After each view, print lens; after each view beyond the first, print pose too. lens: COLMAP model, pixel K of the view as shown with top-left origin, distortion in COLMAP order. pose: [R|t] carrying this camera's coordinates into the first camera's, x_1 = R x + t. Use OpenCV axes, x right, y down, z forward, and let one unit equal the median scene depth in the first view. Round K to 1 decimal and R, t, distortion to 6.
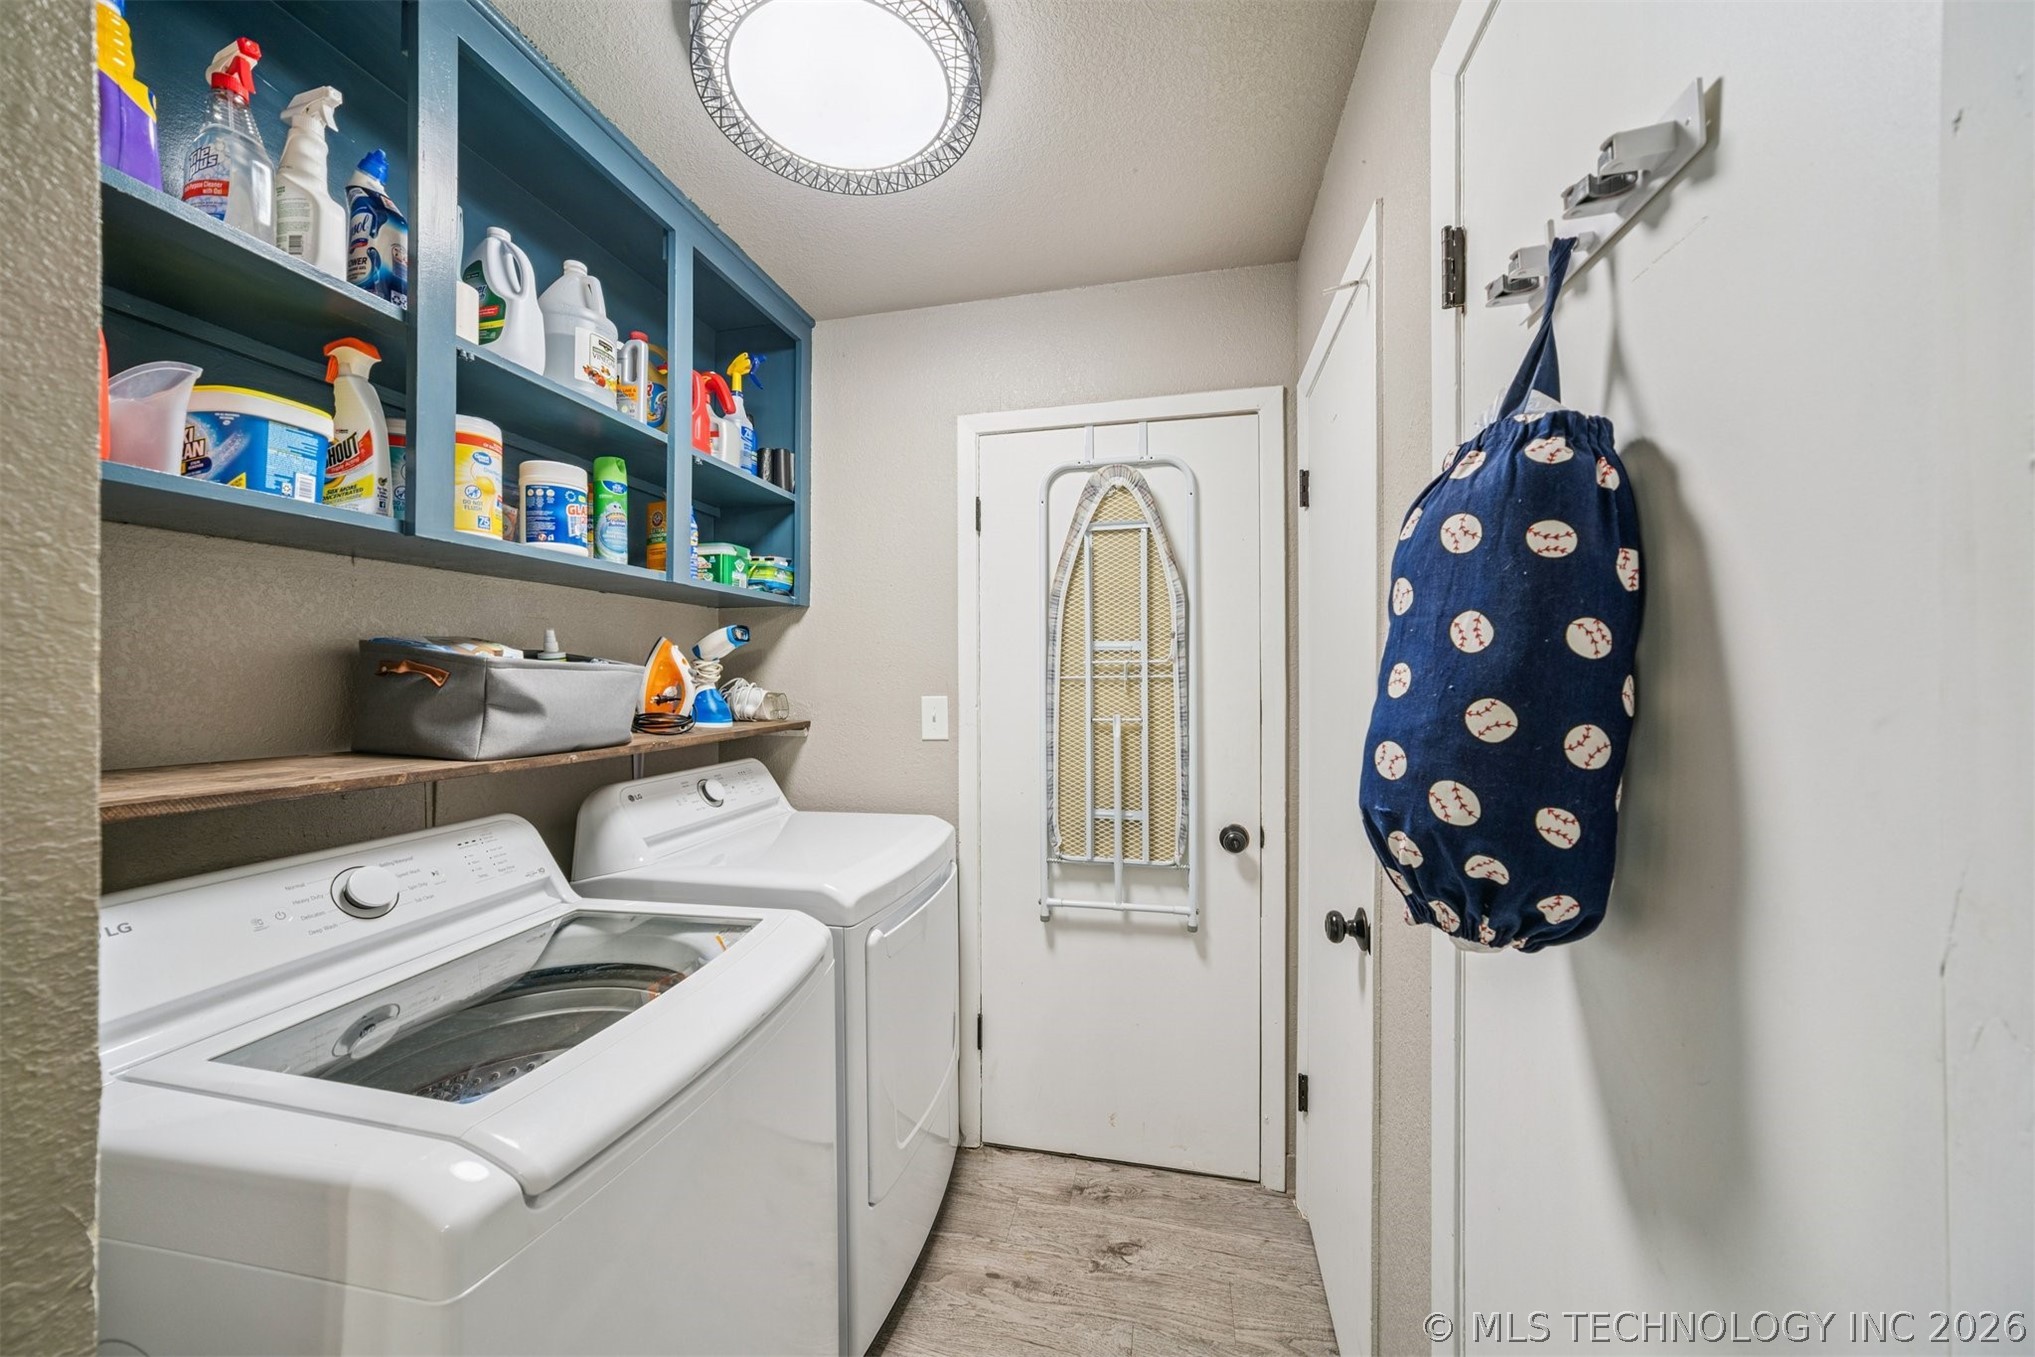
lens RADIAL K [[711.4, 0, 1024.5], [0, 711.4, 678.5], [0, 0, 1]] dist [-0.013454, 0.003208]
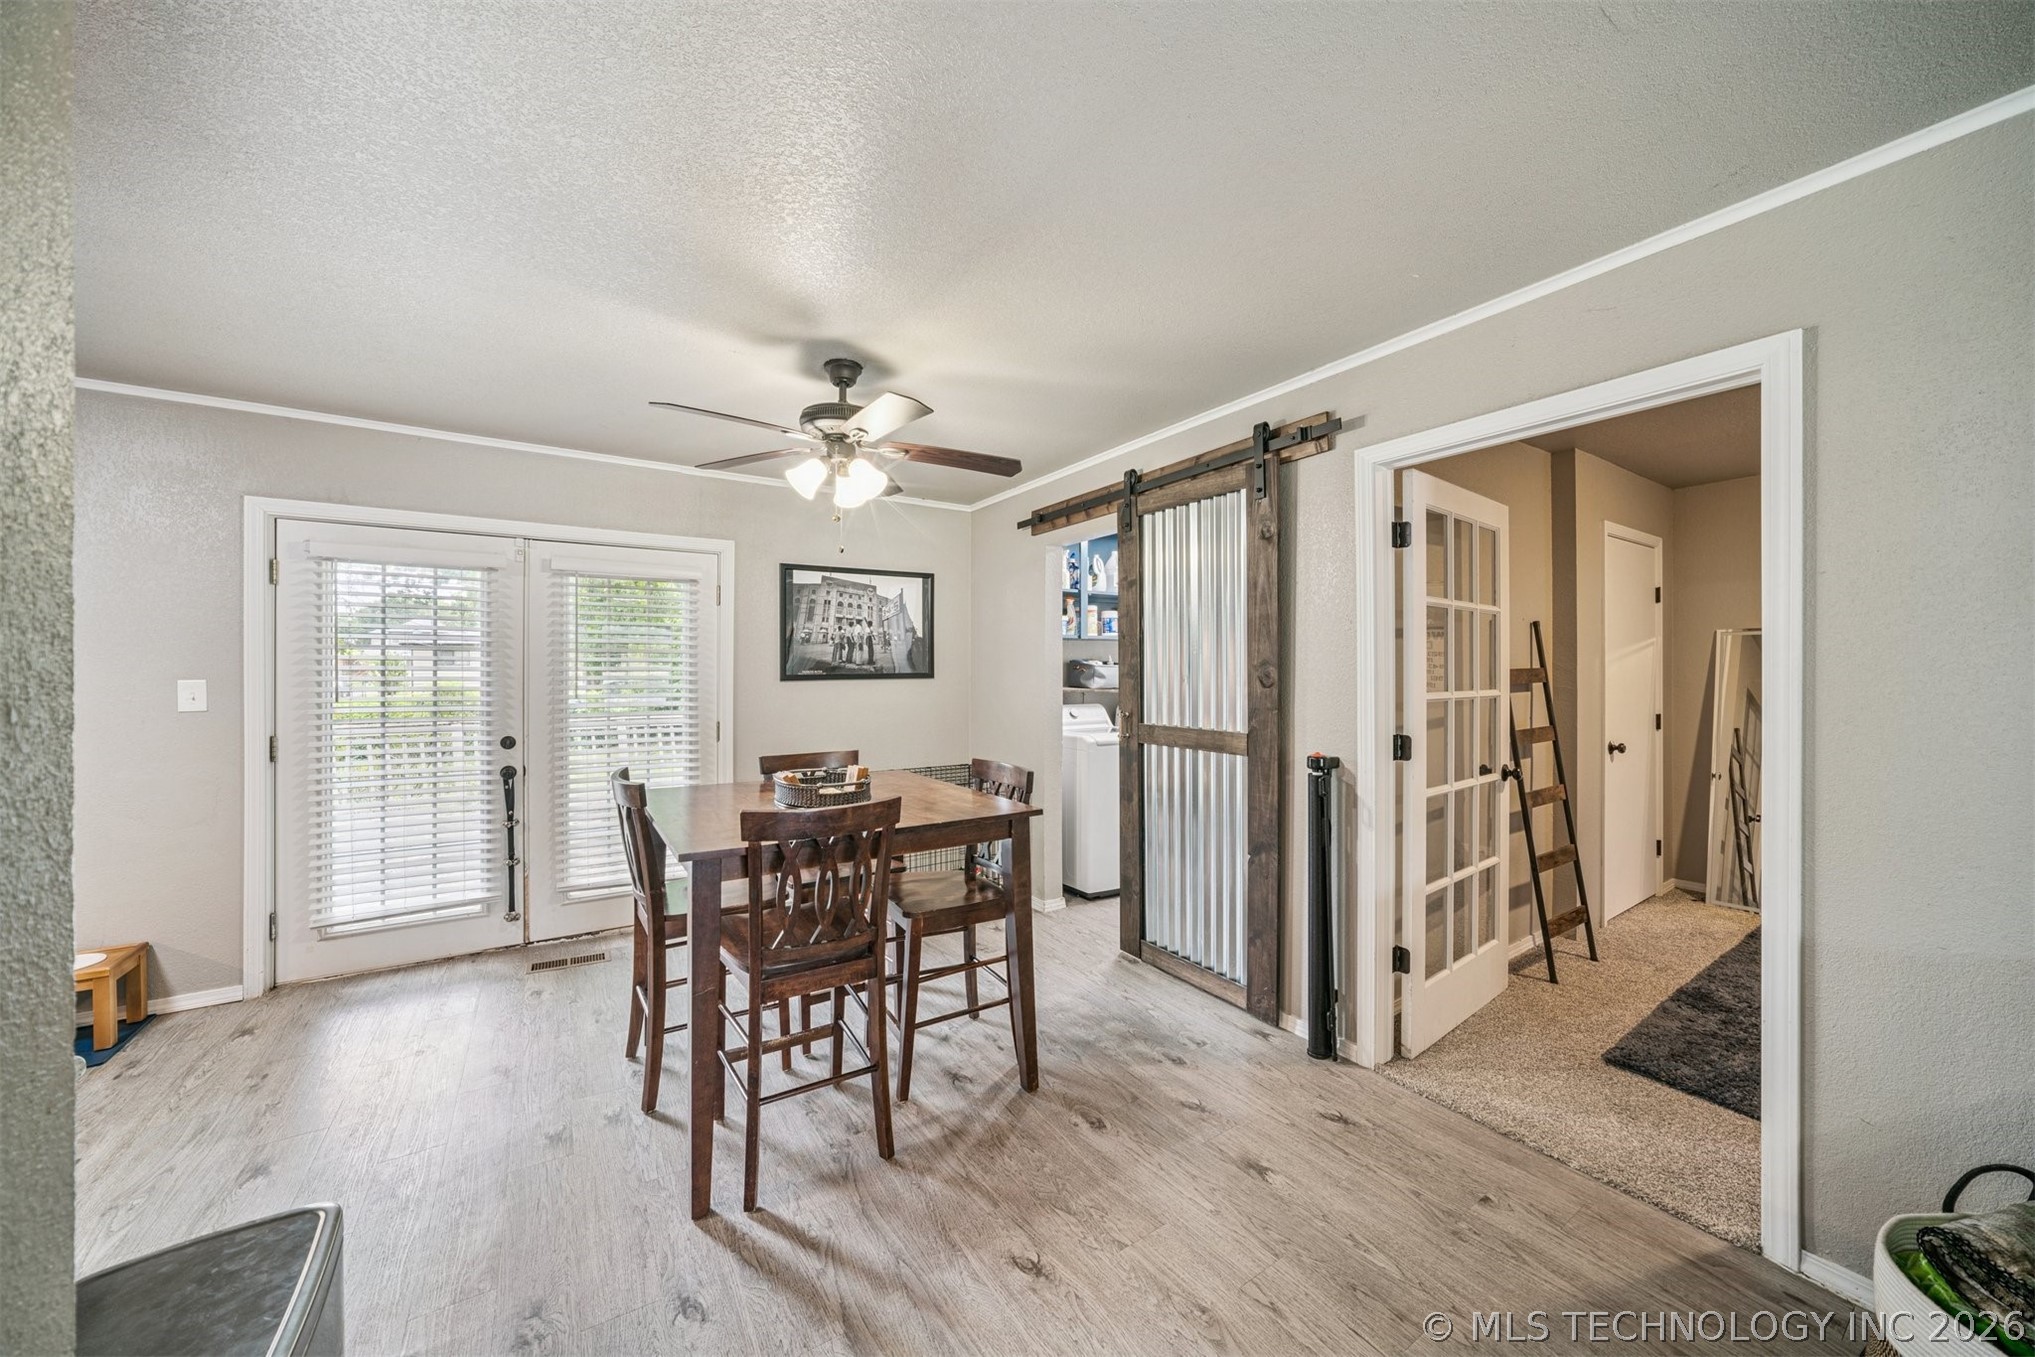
lens RADIAL K [[711.4, 0, 997.8], [0, 711.4, 667.3], [0, 0, 1]] dist [-0.013454, 0.003208]
pose [[0.696152, 0.000415, -0.717894, 1.851796], [-0.000098, 1.000000, 0.000483, -0.015255], [0.717895, -0.000266, 0.696152, -2.323107]]
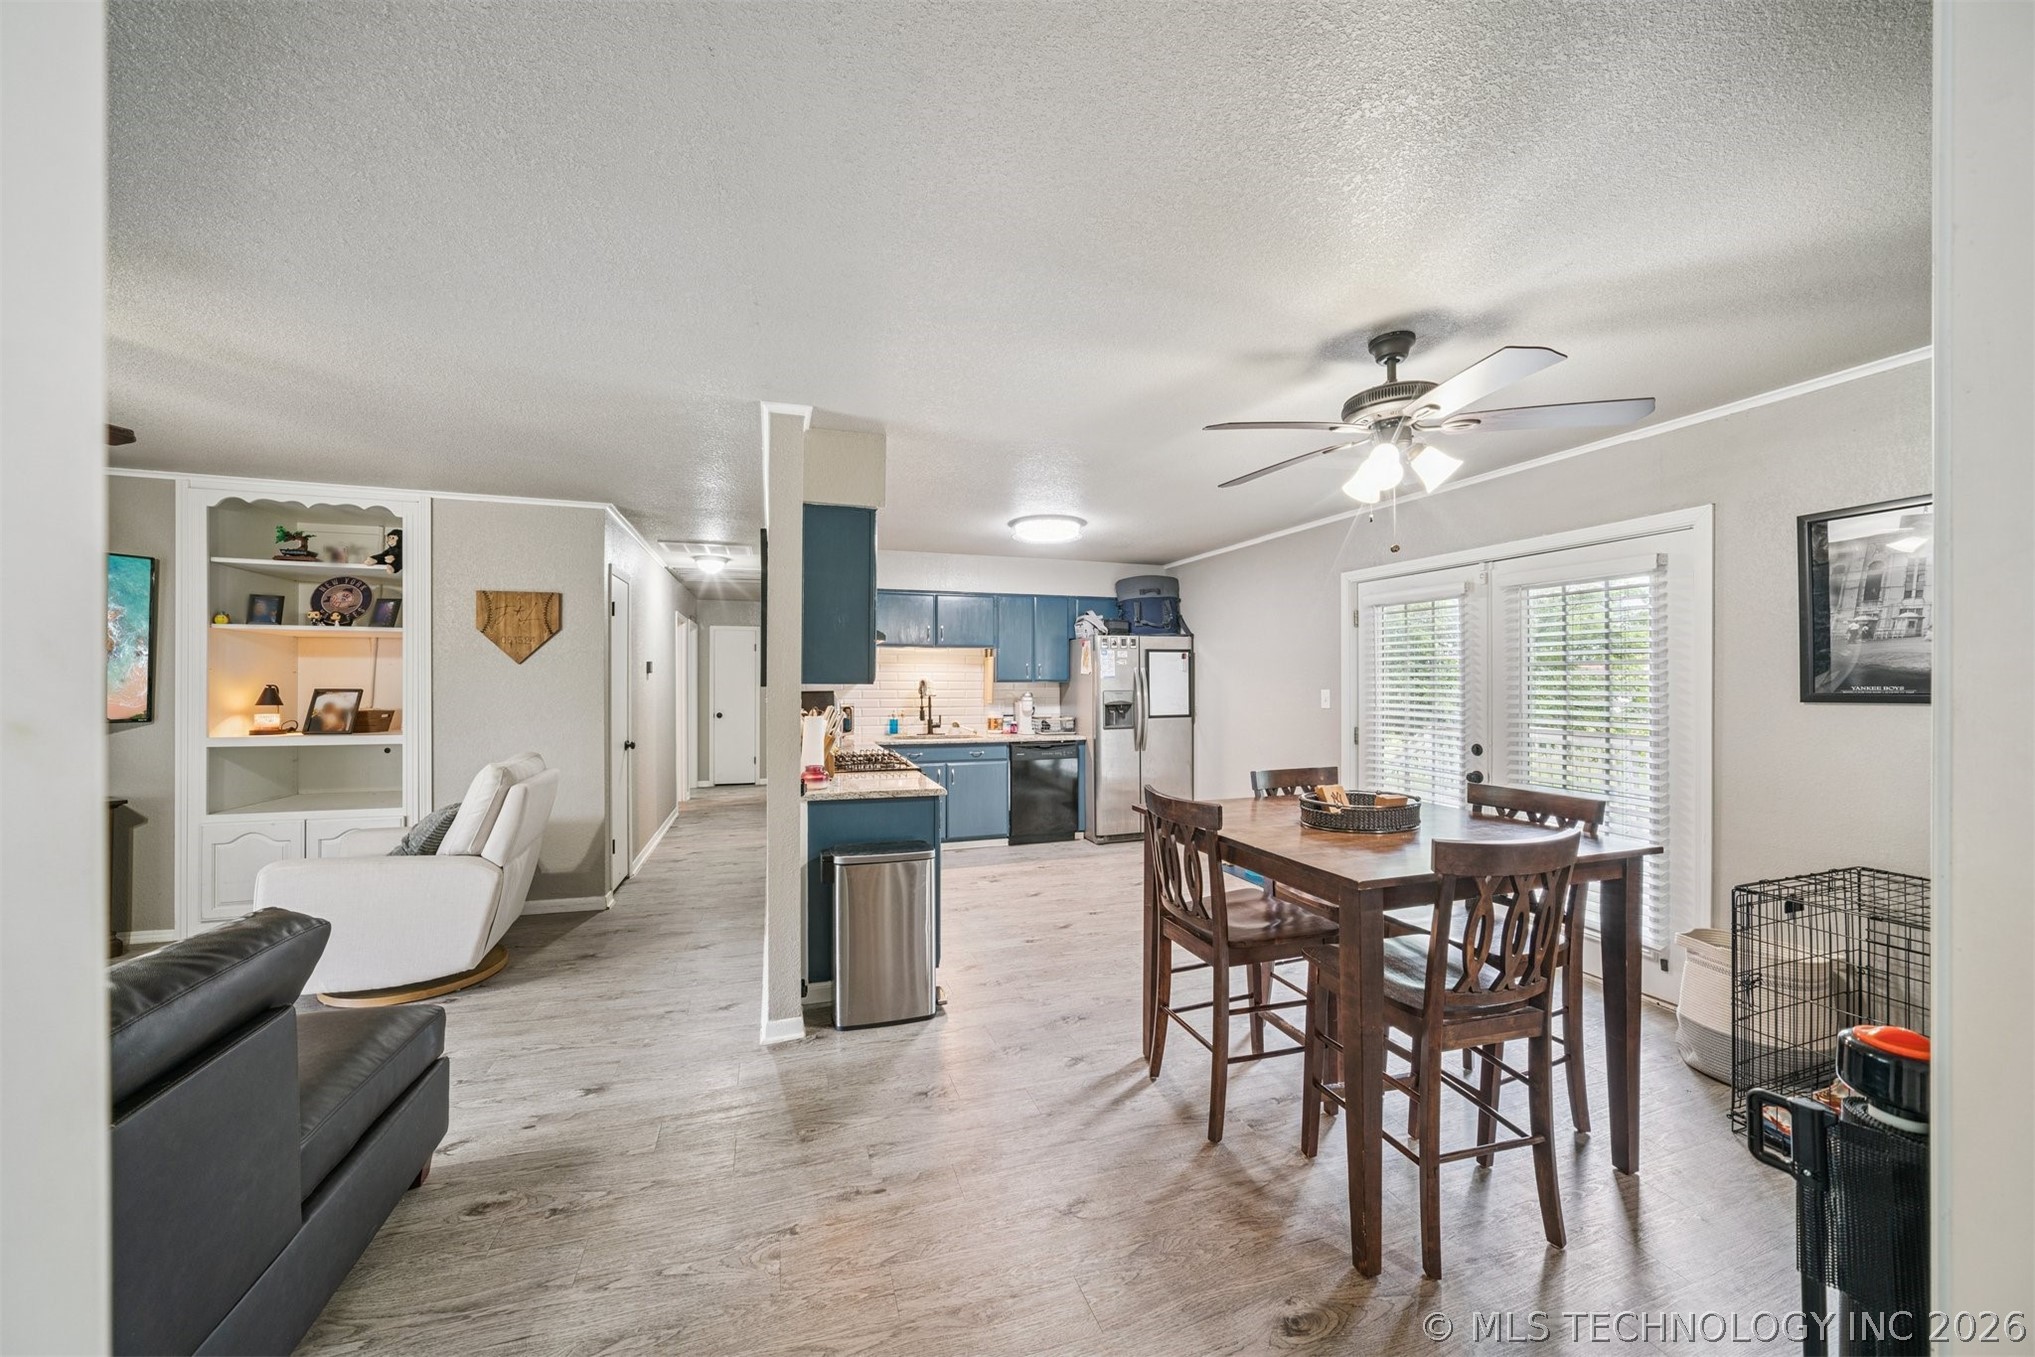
lens RADIAL K [[711.4, 0, 1006.2], [0, 711.4, 678.8], [0, 0, 1]] dist [-0.013454, 0.003208]
pose [[-0.866731, -0.000806, -0.498775, 1.817385], [0.002976, 0.999973, -0.006787, -0.011909], [0.498767, -0.007367, -0.866705, -0.012408]]
